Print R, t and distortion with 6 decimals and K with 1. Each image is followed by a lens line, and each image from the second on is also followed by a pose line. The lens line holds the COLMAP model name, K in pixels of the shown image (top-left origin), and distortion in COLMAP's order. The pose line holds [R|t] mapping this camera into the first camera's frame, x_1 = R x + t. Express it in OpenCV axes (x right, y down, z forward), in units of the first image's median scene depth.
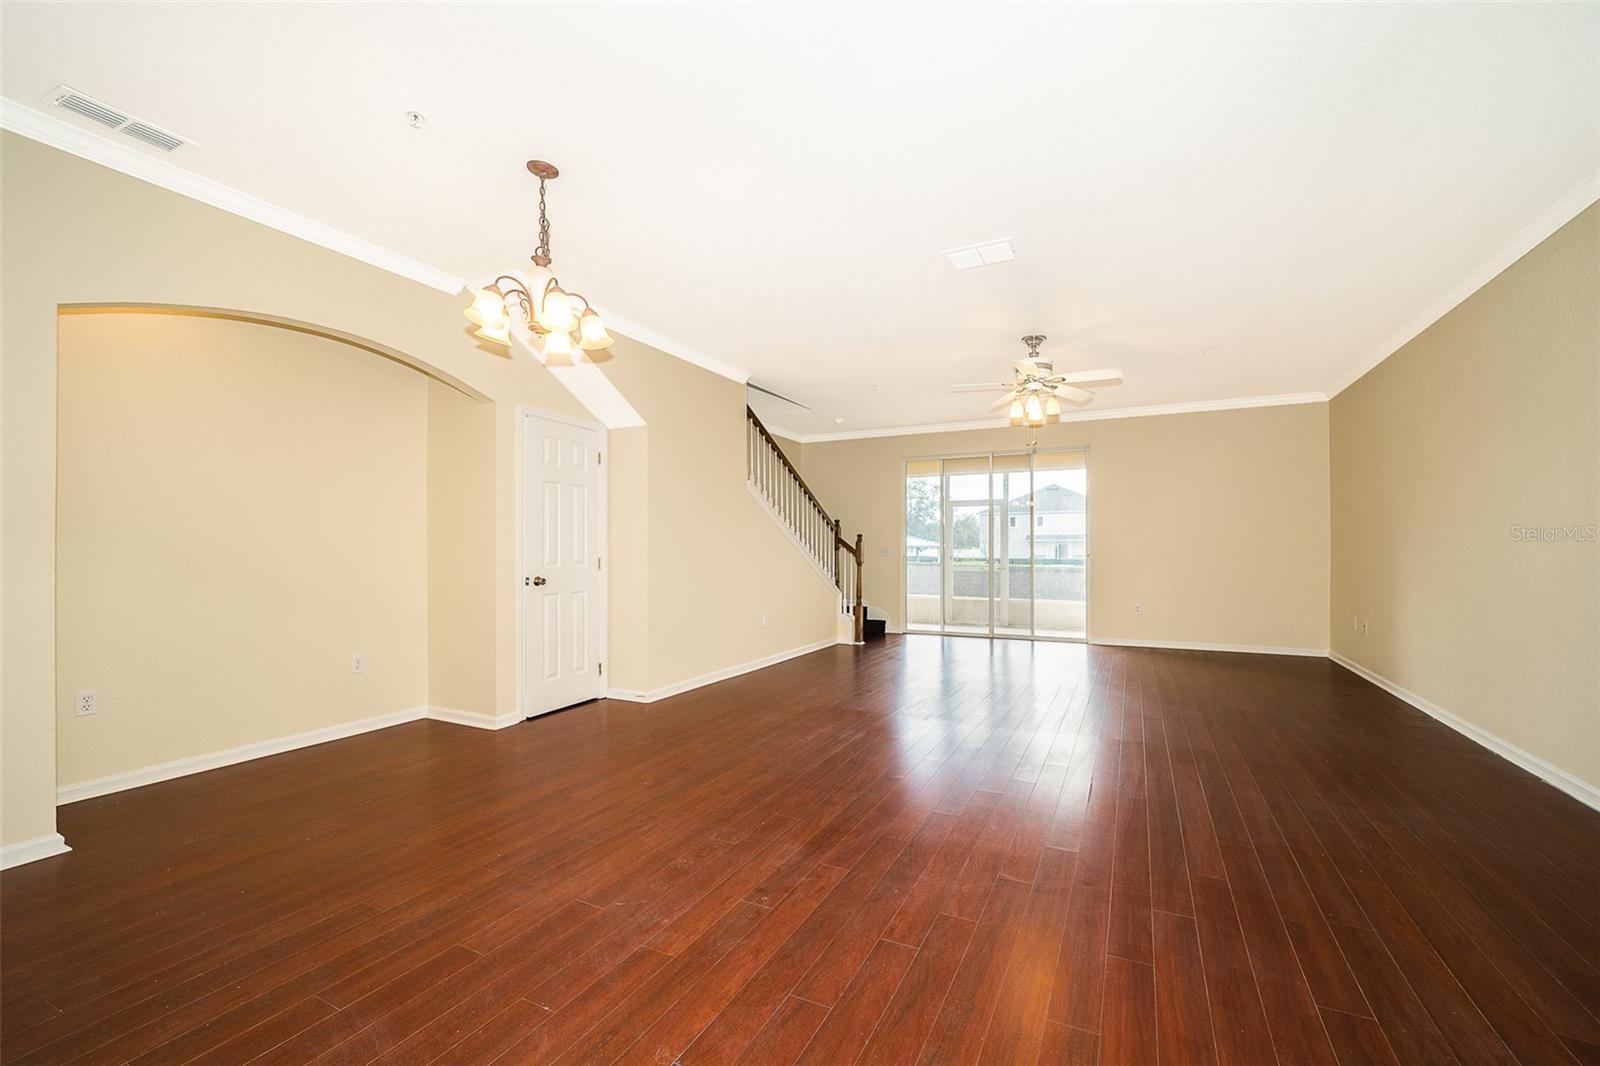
lens RADIAL K [[612.1, 0, 862.1], [0, 612.1, 545.3], [0, 0, 1]] dist [-0.001855, -0.000266]
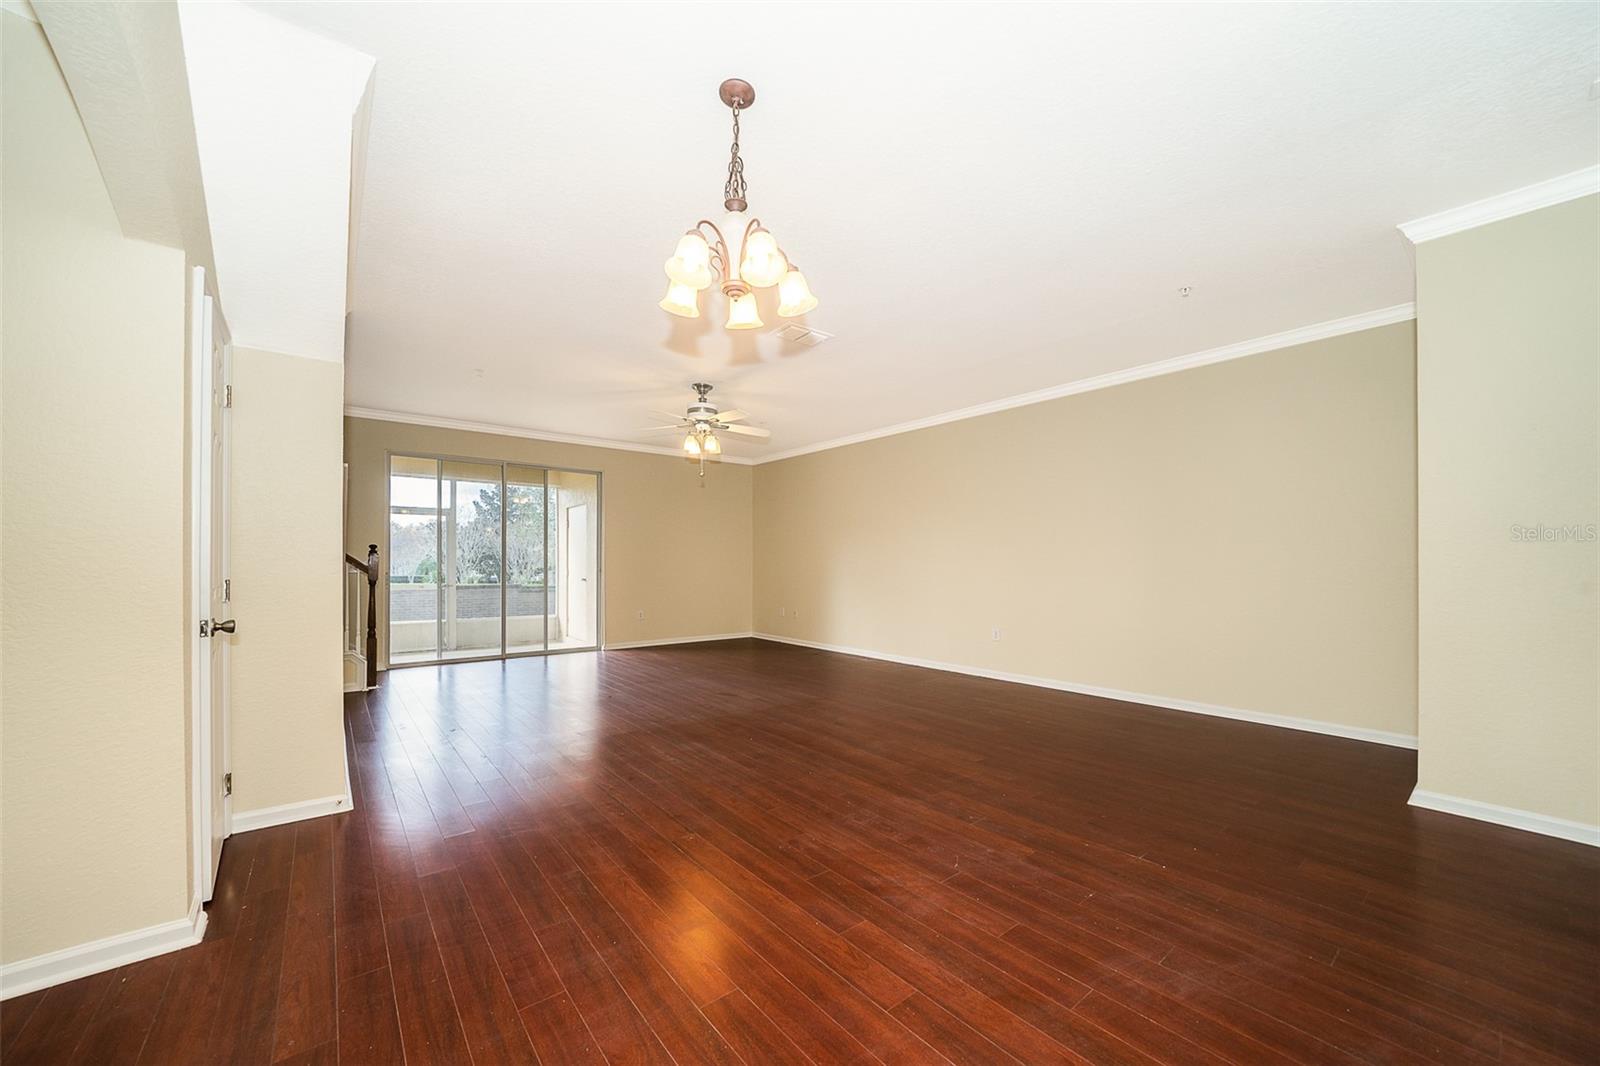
lens RADIAL K [[589.5, 0, 793.1], [0, 589.5, 565.4], [0, 0, 1]] dist [-0.016934, -0.000039]
pose [[0.466370, -0.000154, 0.884590, -0.435317], [-0.005981, 0.999977, 0.003327, 0.002391], [-0.884570, -0.006842, 0.466358, 0.213978]]
